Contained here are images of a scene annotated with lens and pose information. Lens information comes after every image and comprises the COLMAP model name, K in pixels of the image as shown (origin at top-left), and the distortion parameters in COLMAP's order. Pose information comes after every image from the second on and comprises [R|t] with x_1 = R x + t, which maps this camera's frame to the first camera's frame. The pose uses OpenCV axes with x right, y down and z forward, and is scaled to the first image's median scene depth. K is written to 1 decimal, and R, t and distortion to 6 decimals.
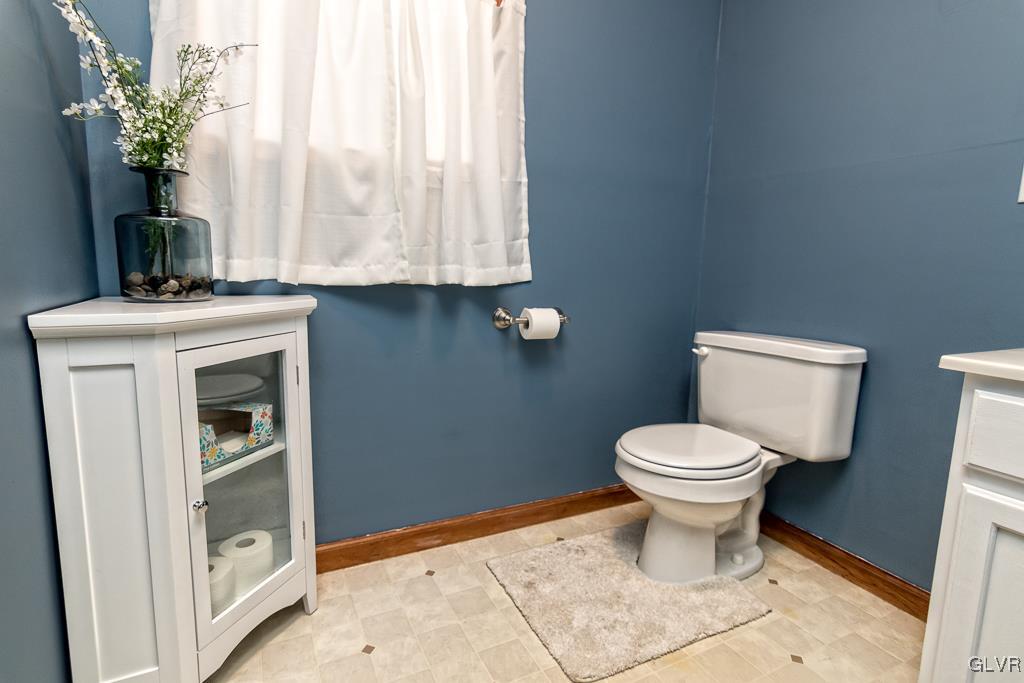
lens RADIAL K [[515.3, 0, 507.4], [0, 515.3, 334.3], [0, 0, 1]] dist [-0.000706, 0.000202]
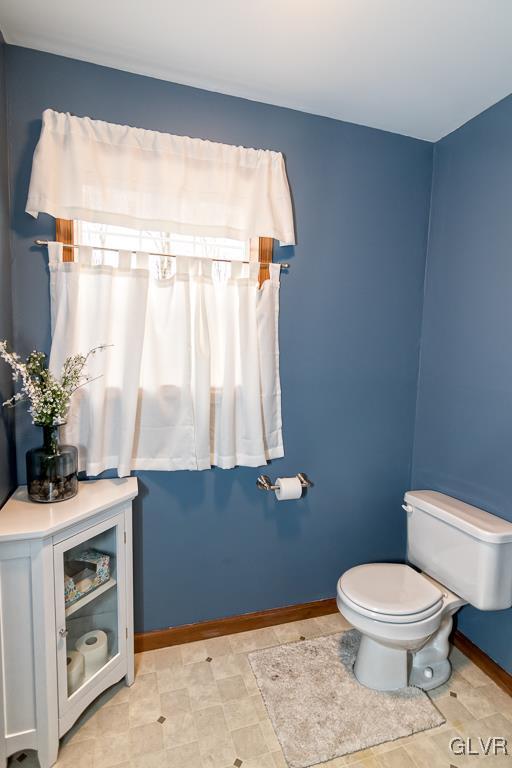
lens RADIAL K [[386.5, 0, 243.4], [0, 386.5, 403.3], [0, 0, 1]] dist [-0.000706, 0.000202]
pose [[0.988980, 0.012187, -0.147546, 0.115797], [-0.019545, 0.998631, -0.048527, -0.249724], [0.146753, 0.050876, 0.987864, -0.143480]]
